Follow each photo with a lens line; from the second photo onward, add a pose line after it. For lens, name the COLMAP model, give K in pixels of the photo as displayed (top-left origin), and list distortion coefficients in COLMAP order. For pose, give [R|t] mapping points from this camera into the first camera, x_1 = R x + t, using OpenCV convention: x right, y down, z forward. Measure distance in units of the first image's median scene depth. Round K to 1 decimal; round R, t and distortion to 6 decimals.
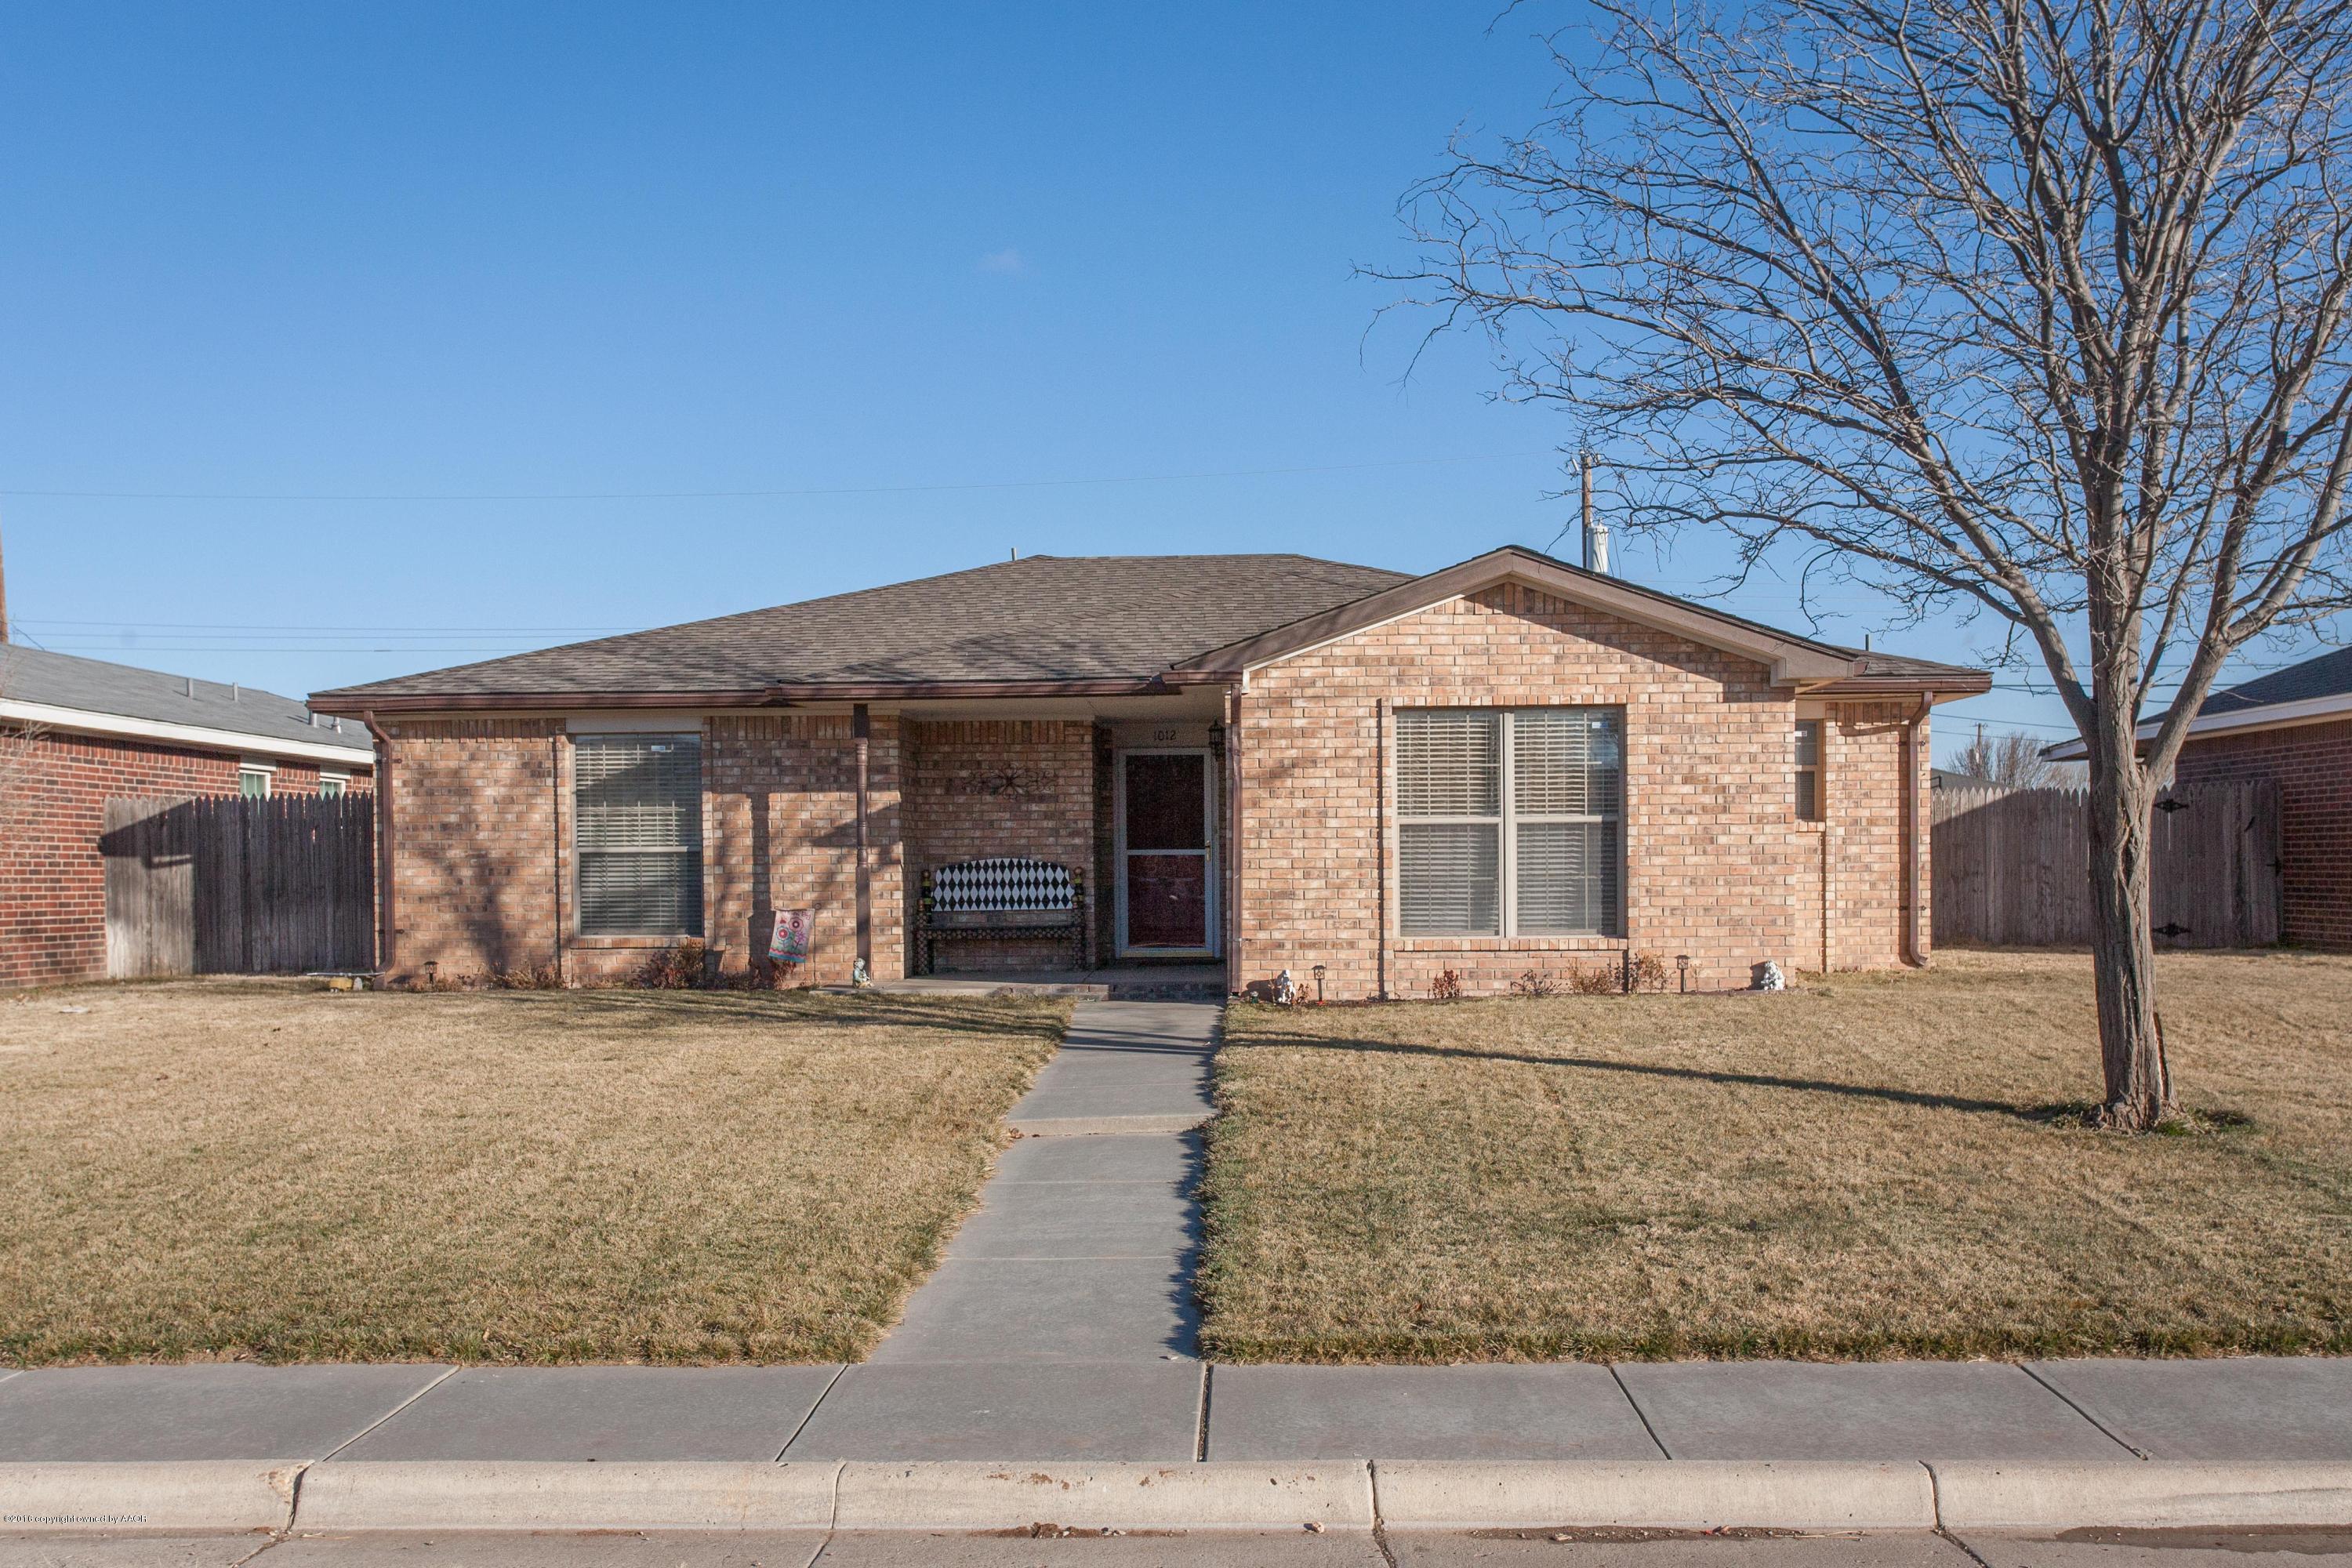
lens RADIAL K [[2286.8, 0, 1161.9], [0, 2286.8, 808.8], [0, 0, 1]] dist [-0.011662, 0.000000]
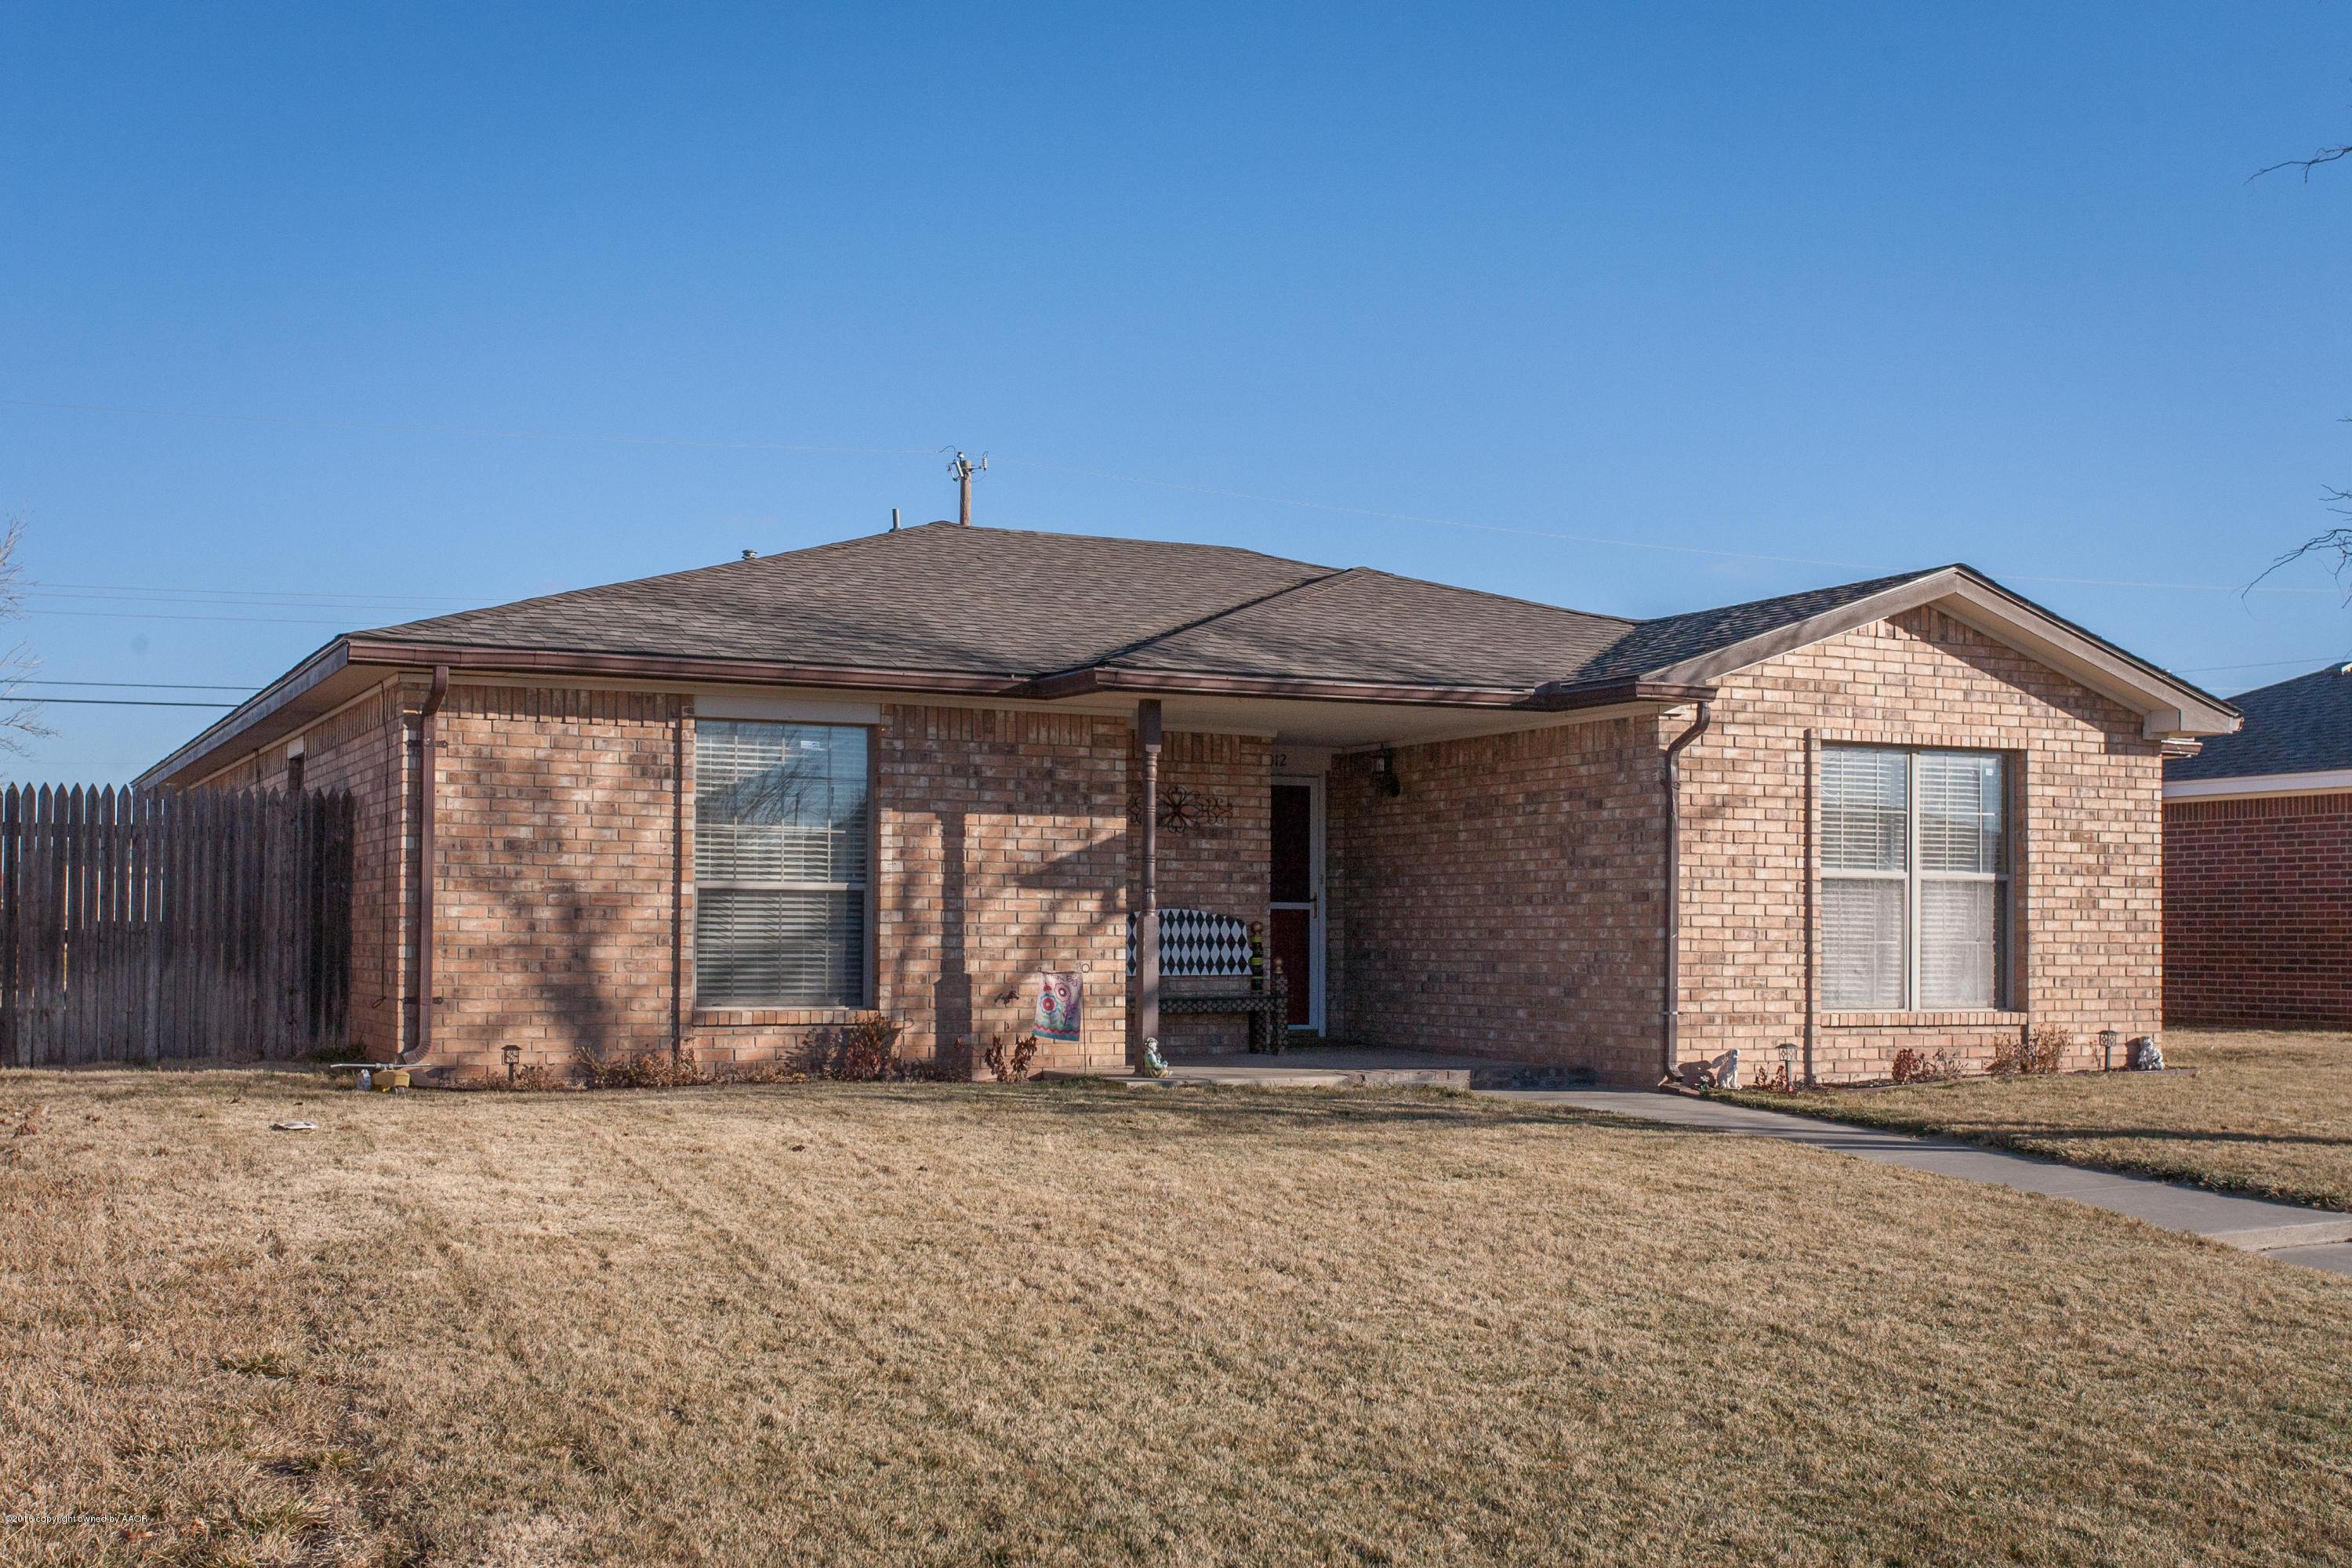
lens RADIAL K [[2630.0, 0, 1174.1], [0, 2630.0, 775.8], [0, 0, 1]] dist [0.003647, 0.000000]
pose [[0.877762, 0.044425, 0.477033, -0.537926], [-0.026862, 0.998689, -0.043578, 0.016783], [-0.478343, 0.025437, 0.877804, 0.235525]]
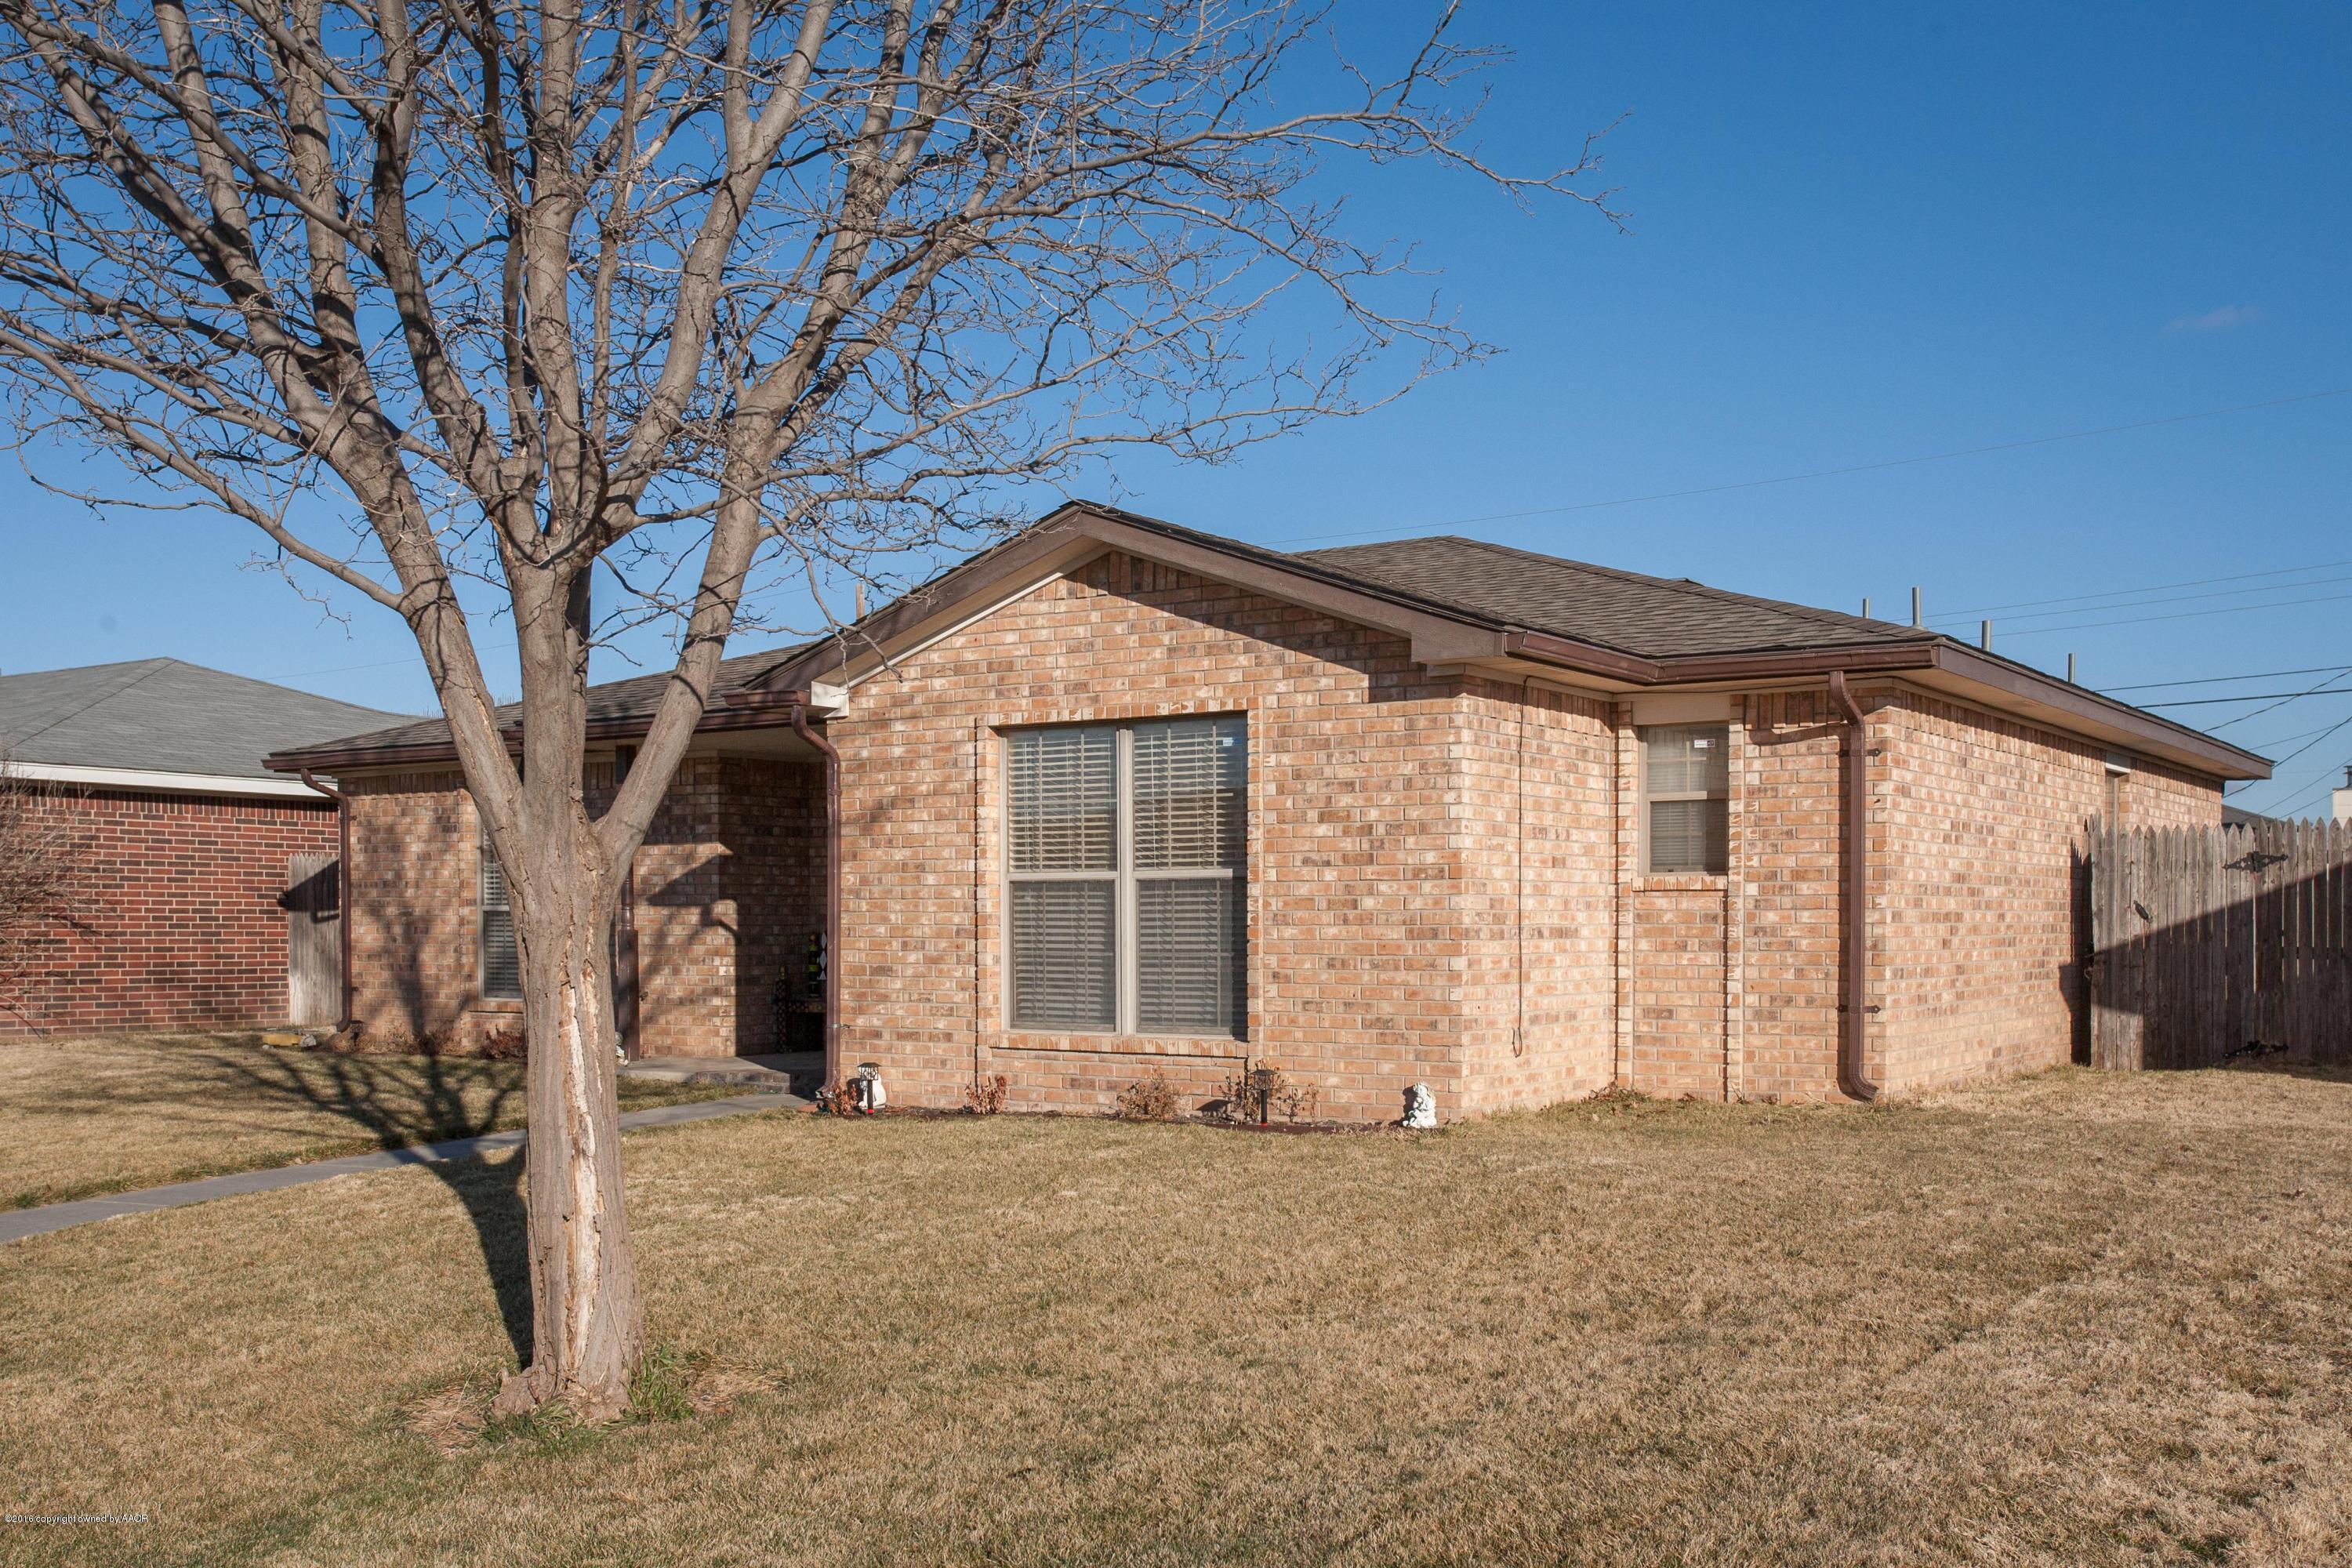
lens RADIAL K [[2286.8, 0, 1138.1], [0, 2286.8, 880.3], [0, 0, 1]] dist [-0.011662, 0.000000]
pose [[0.846388, -0.001321, -0.532565, 0.509400], [0.006793, 0.999942, 0.008314, 0.000539], [0.532524, -0.010655, 0.846348, 0.354443]]
